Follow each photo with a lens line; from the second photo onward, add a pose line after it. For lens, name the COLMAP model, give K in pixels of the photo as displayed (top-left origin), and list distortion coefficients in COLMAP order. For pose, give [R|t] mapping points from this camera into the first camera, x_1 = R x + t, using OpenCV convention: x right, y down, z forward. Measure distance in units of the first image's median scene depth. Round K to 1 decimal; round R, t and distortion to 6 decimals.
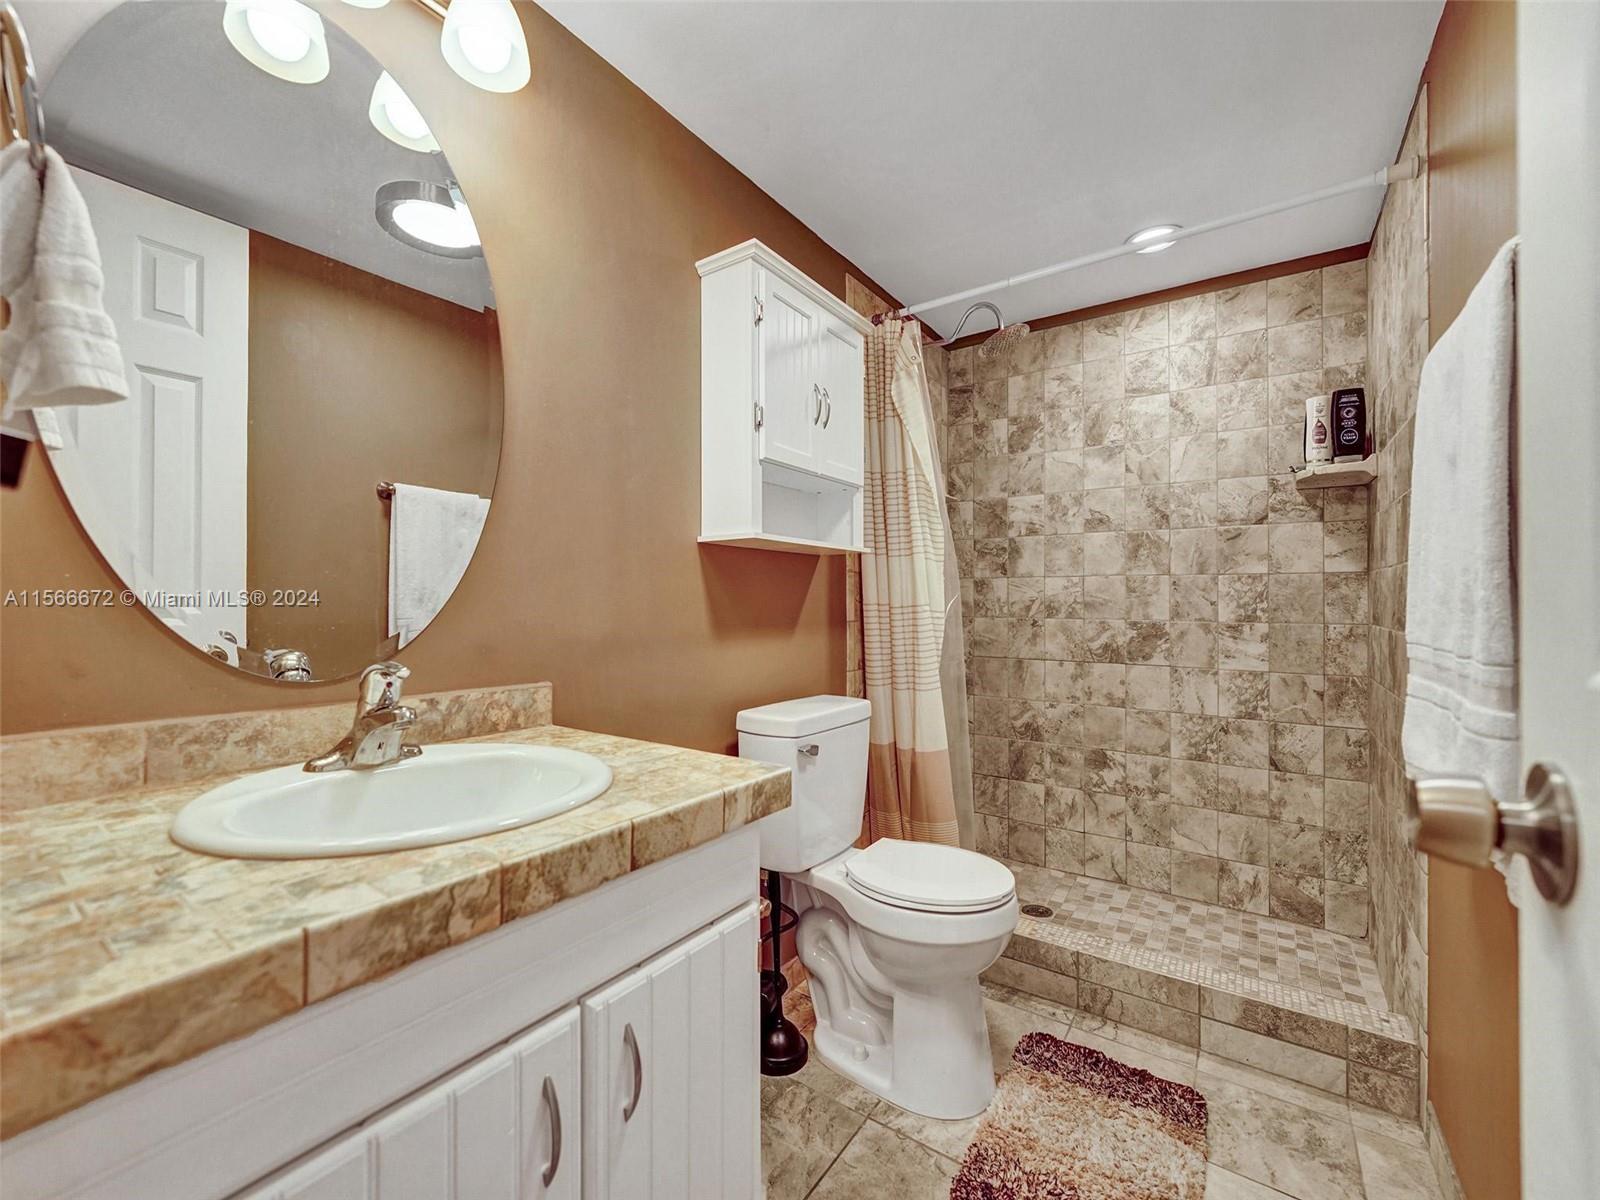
lens RADIAL K [[636.1, 0, 800.4], [0, 636.1, 606.7], [0, 0, 1]] dist [-0.016135, 0.000089]
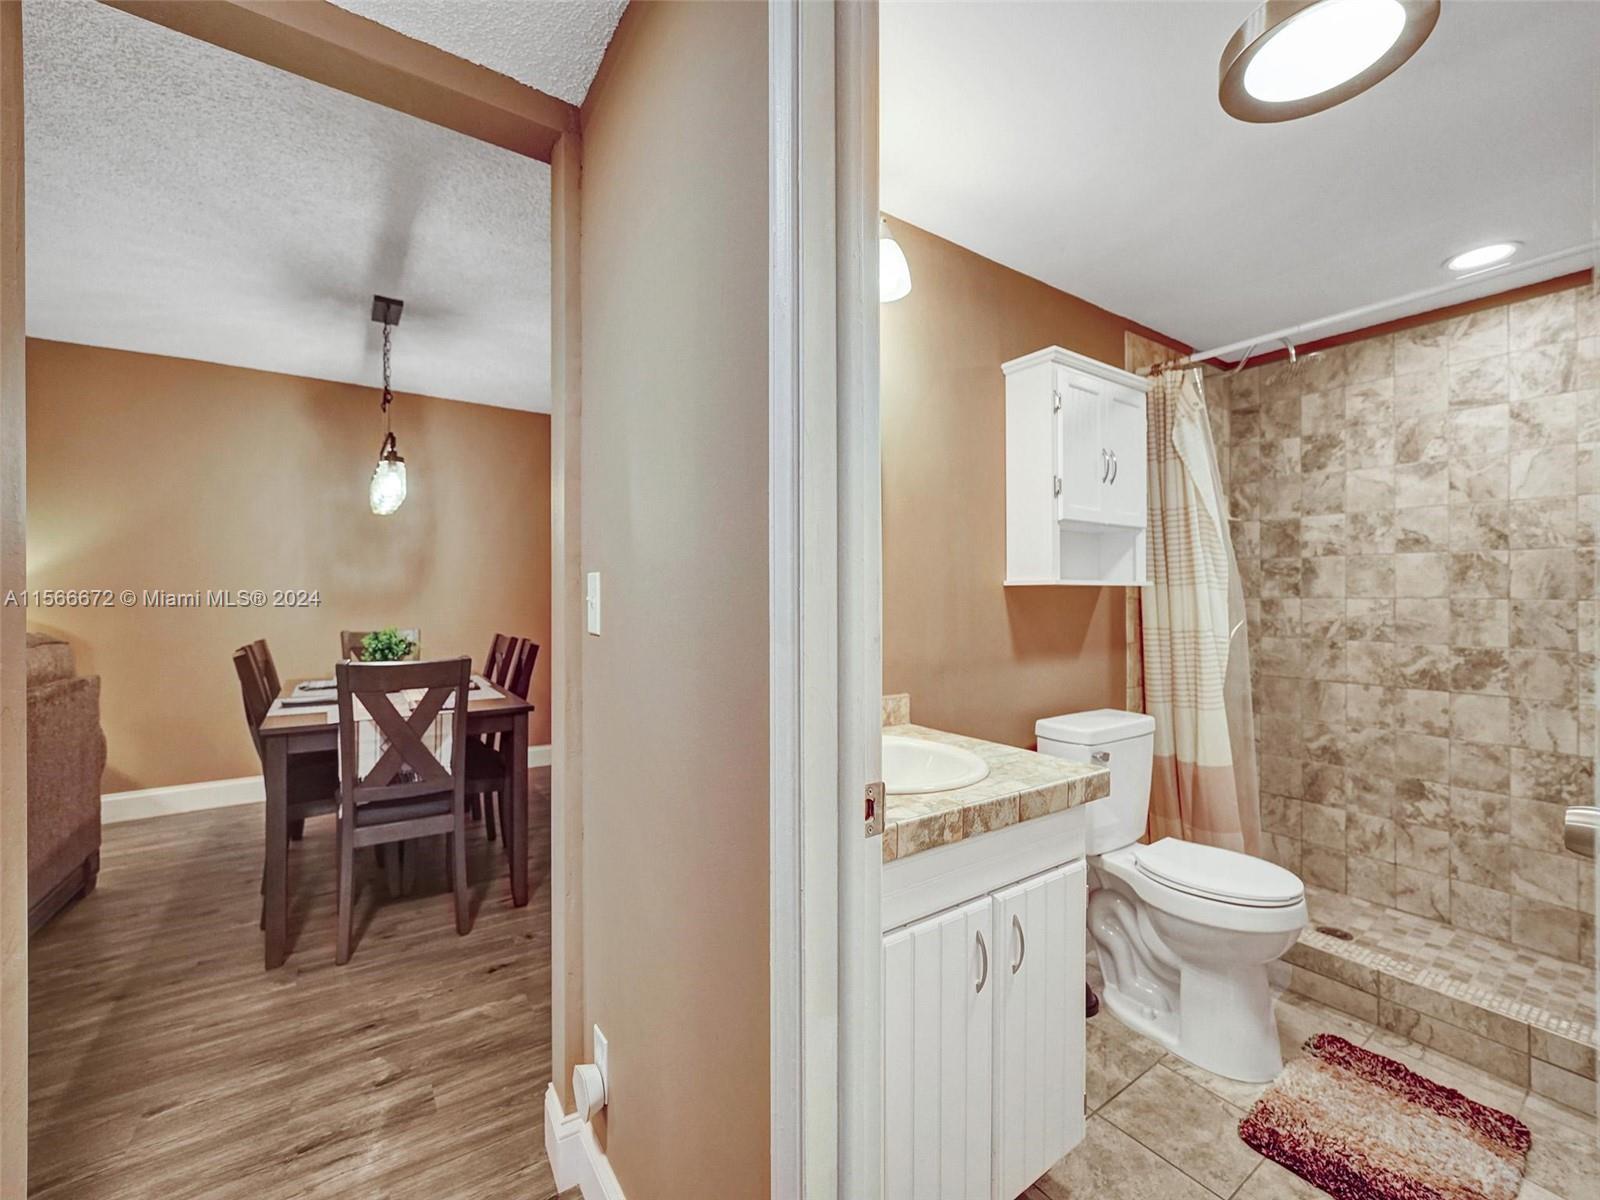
lens RADIAL K [[650.0, 0, 792.5], [0, 650.0, 597.6], [0, 0, 1]] dist [-0.019644, 0.005190]
pose [[0.935349, -0.001501, -0.353723, -0.074857], [0.001940, 0.999998, 0.000889, -0.059629], [0.353721, -0.001517, 0.935350, -0.271648]]
